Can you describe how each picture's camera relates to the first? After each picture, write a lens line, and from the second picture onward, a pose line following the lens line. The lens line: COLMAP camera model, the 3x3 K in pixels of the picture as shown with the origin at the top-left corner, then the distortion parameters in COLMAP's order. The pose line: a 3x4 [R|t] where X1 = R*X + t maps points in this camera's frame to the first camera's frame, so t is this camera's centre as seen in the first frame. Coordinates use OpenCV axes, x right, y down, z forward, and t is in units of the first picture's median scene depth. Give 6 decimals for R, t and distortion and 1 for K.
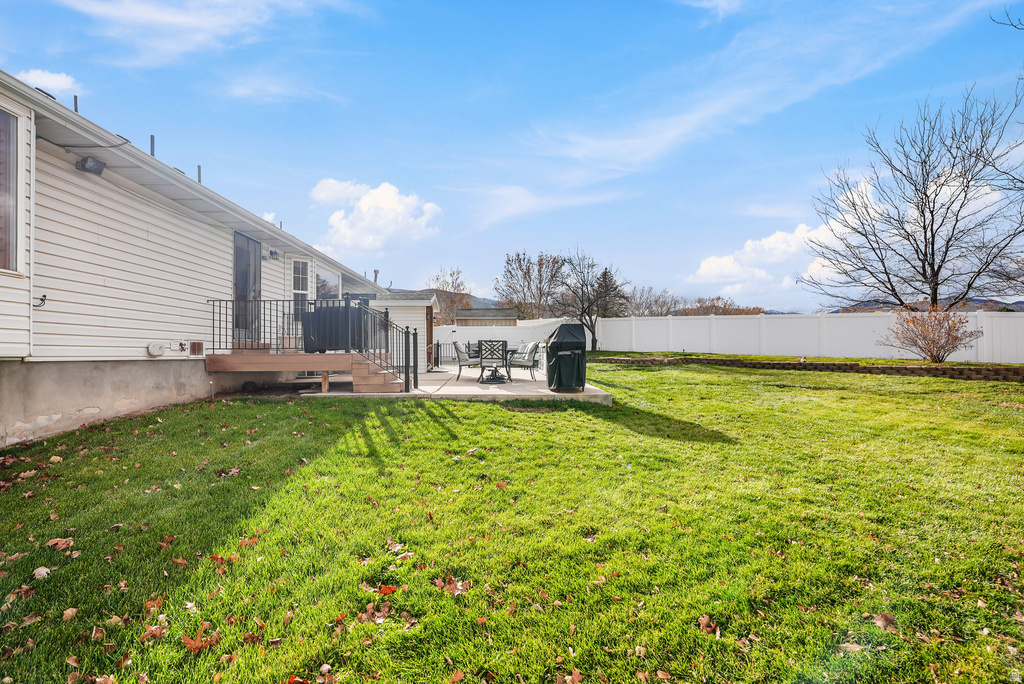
lens RADIAL K [[464.7, 0, 514.7], [0, 464.7, 342.3], [0, 0, 1]] dist [-0.009991, -0.000052]
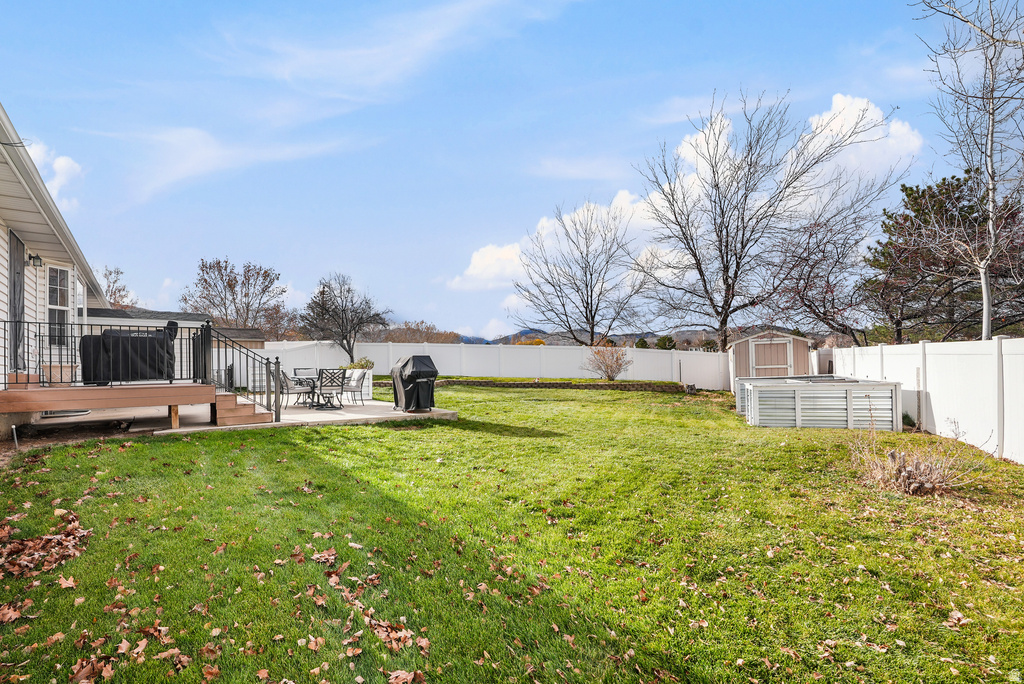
lens RADIAL K [[470.8, 0, 515.3], [0, 470.8, 362.0], [0, 0, 1]] dist [-0.001606, 0.000689]
pose [[0.811263, 0.002831, 0.584675, -0.254540], [-0.001387, 0.999995, -0.002917, -0.012926], [-0.584680, 0.001556, 0.811263, -0.085084]]
